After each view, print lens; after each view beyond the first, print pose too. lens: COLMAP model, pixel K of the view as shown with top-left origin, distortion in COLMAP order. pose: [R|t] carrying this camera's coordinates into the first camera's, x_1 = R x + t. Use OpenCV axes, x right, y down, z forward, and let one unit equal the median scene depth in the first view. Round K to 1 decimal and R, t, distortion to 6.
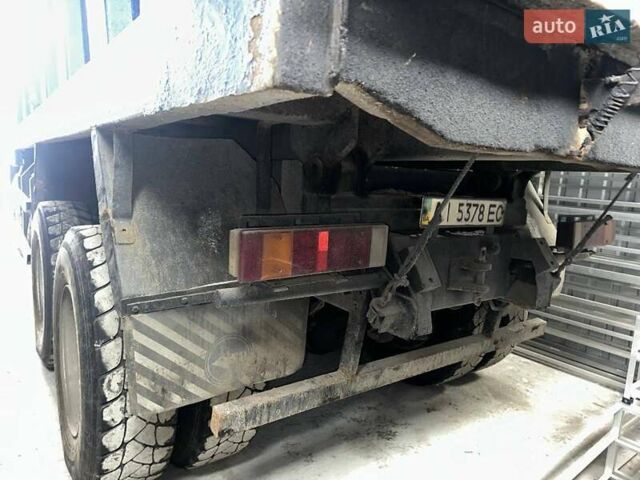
lens RADIAL K [[457.1, 0, 322.2], [0, 457.1, 240.6], [0, 0, 1]] dist [0.027121, -0.013853]
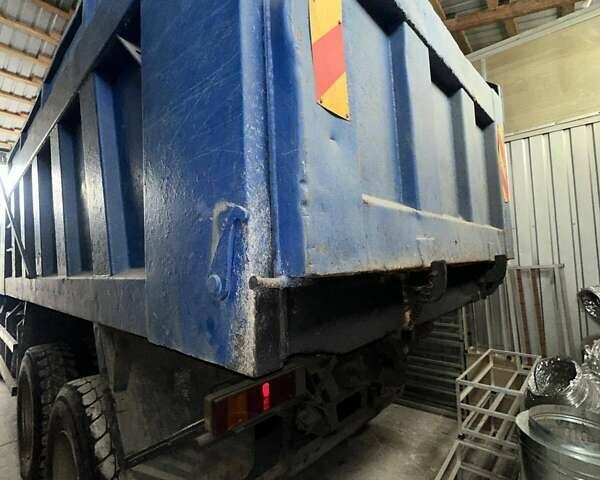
lens RADIAL K [[324.1, 0, 298.1], [0, 324.1, 243.4], [0, 0, 1]] dist [-0.000613, 0.000937]
pose [[0.977894, -0.082221, 0.192258, -0.046789], [0.119611, 0.974119, -0.191793, -0.198126], [-0.171513, 0.210550, 0.962420, -0.129497]]
